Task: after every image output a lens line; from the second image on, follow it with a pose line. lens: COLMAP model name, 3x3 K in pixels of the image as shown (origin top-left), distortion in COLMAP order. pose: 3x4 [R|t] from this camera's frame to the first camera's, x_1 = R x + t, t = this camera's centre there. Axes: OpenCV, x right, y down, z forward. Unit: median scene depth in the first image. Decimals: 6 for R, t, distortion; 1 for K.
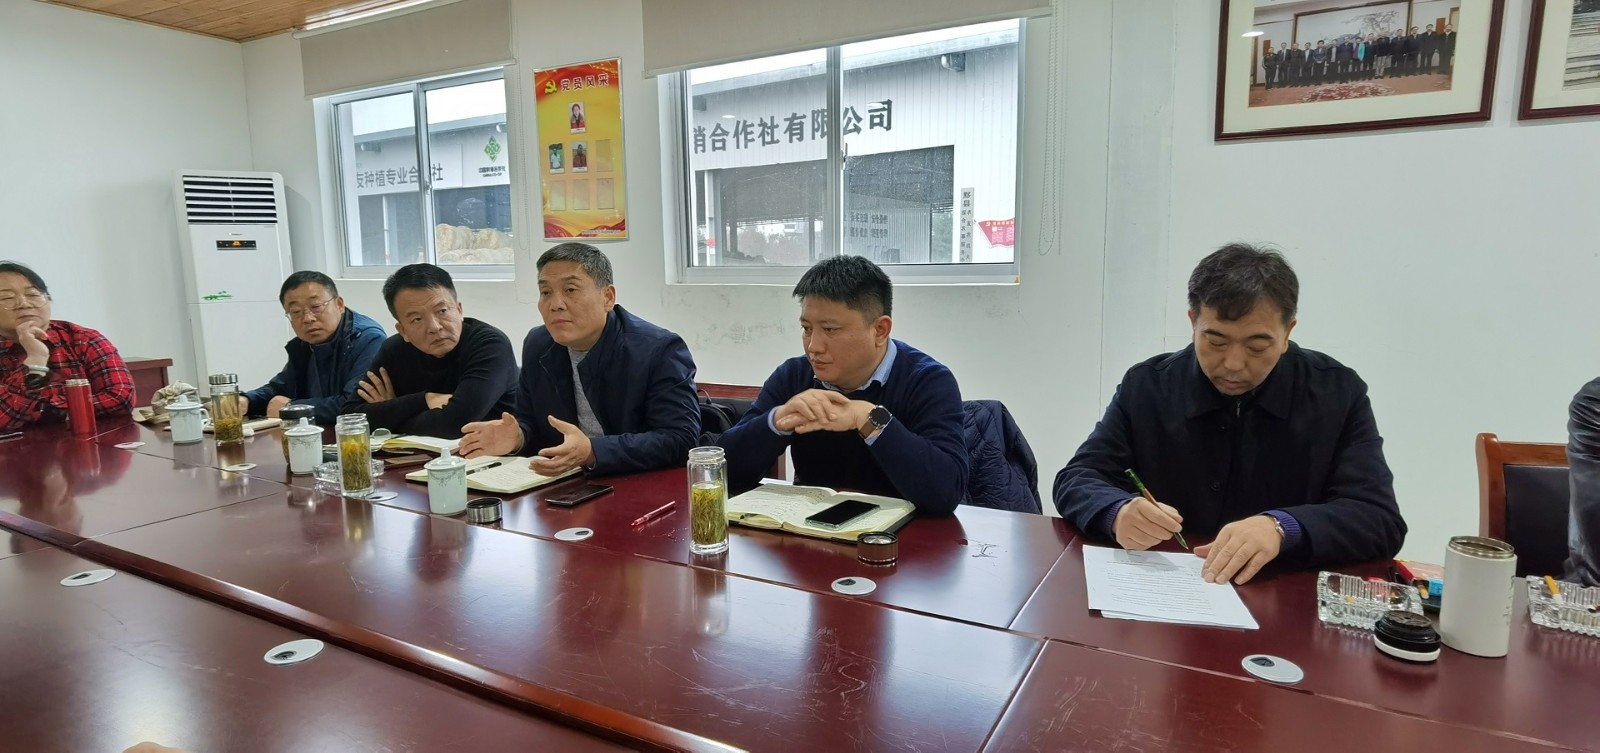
lens RADIAL K [[848.4, 0, 800.0], [0, 848.4, 376.5], [0, 0, 1]] dist [0.004038, 0.000209]
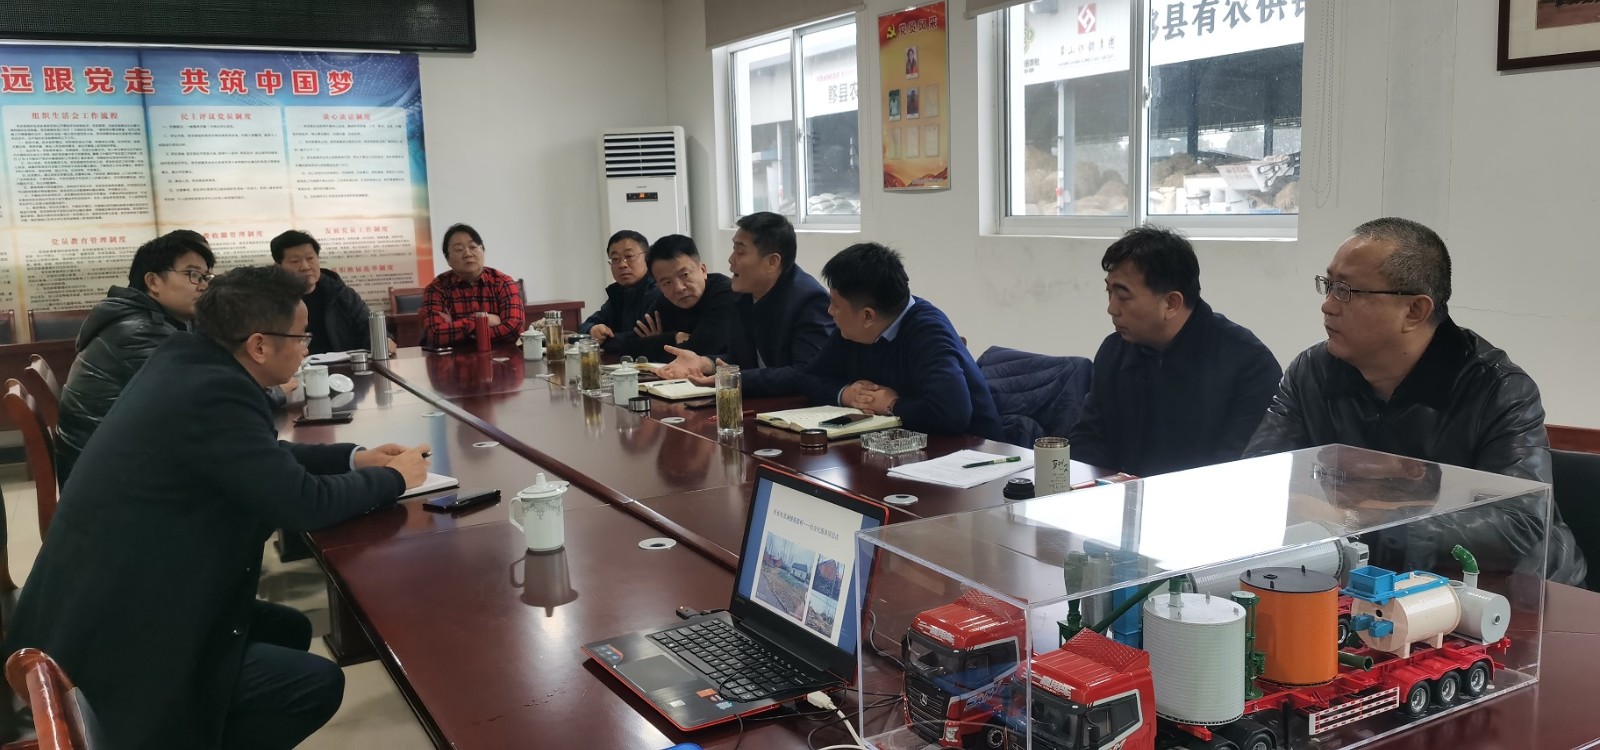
lens RADIAL K [[1242.0, 0, 803.2], [0, 1242.0, 335.5], [0, 0, 1]] dist [0.055679, 0.001433]
pose [[0.855540, 0.043427, -0.515911, 0.370517], [-0.050145, 0.998742, 0.000913, 0.008140], [0.515302, 0.025089, 0.856641, -0.260491]]
